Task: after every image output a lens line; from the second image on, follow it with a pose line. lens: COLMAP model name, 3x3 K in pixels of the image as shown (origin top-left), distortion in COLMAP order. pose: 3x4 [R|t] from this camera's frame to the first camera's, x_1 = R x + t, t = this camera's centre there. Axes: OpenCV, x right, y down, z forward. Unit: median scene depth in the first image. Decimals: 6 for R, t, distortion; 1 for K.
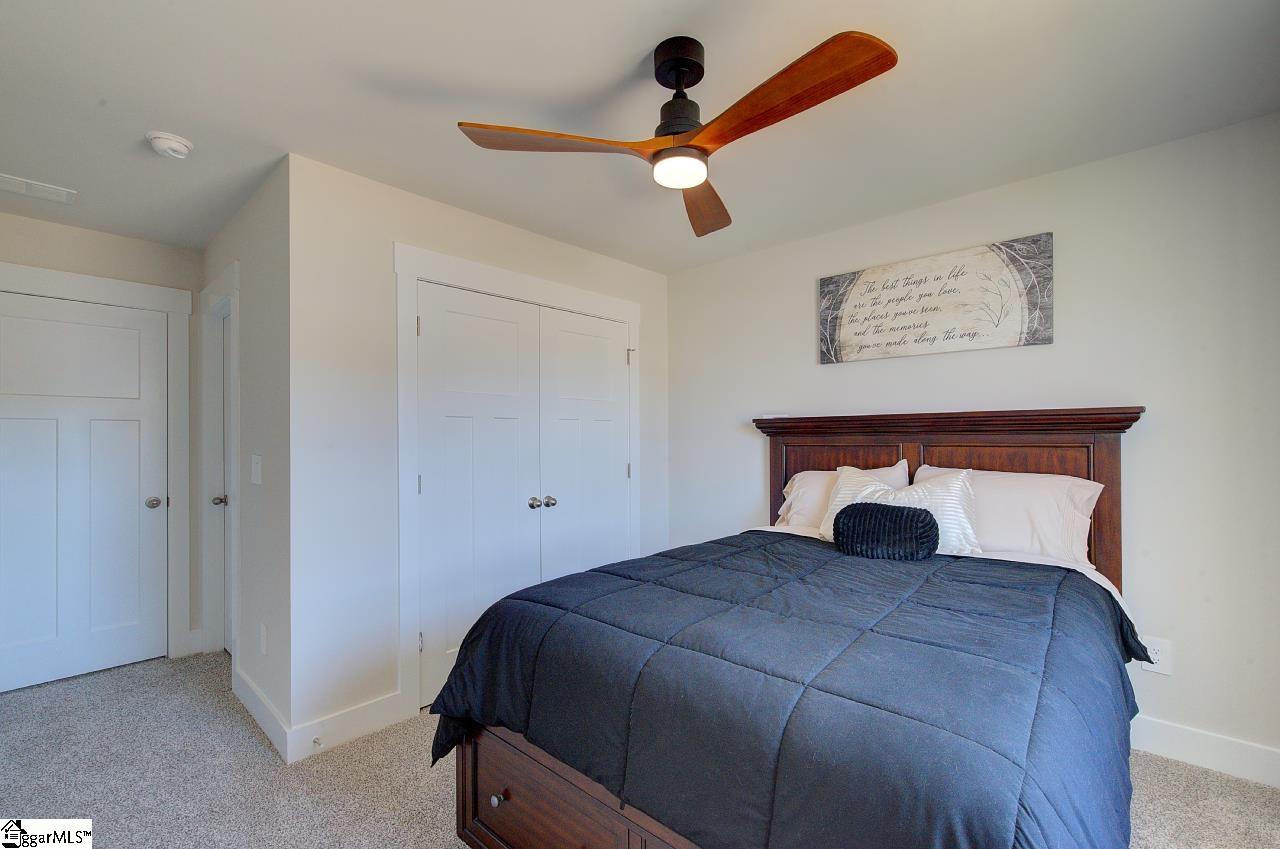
lens RADIAL K [[555.9, 0, 648.6], [0, 555.9, 433.6], [0, 0, 1]] dist [0.000662, -0.000102]
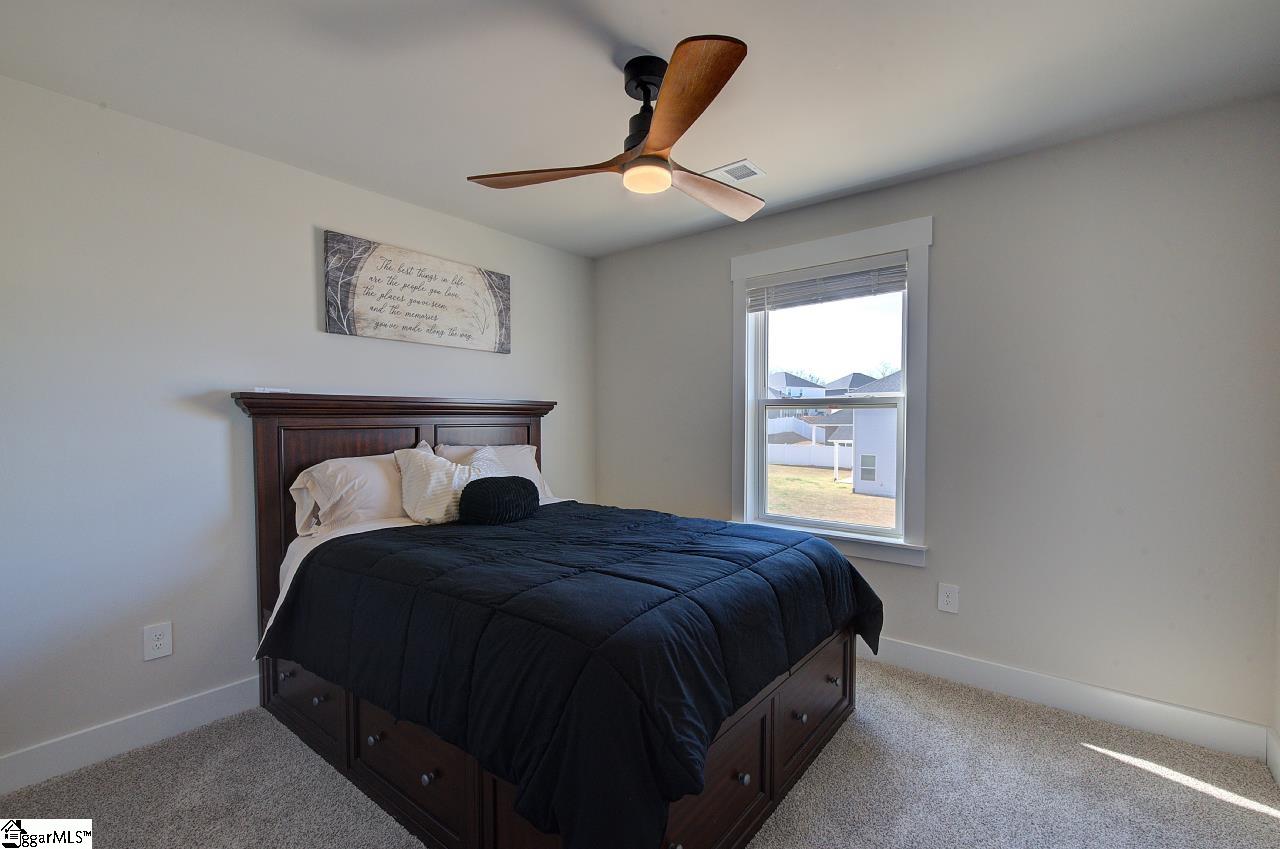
lens RADIAL K [[555.9, 0, 648.6], [0, 555.9, 433.6], [0, 0, 1]] dist [0.000662, -0.000102]
pose [[-0.072712, -0.022648, 0.997096, -0.632959], [-0.006523, 0.999732, 0.022232, 0.007440], [-0.997332, -0.004888, -0.072840, 0.639950]]
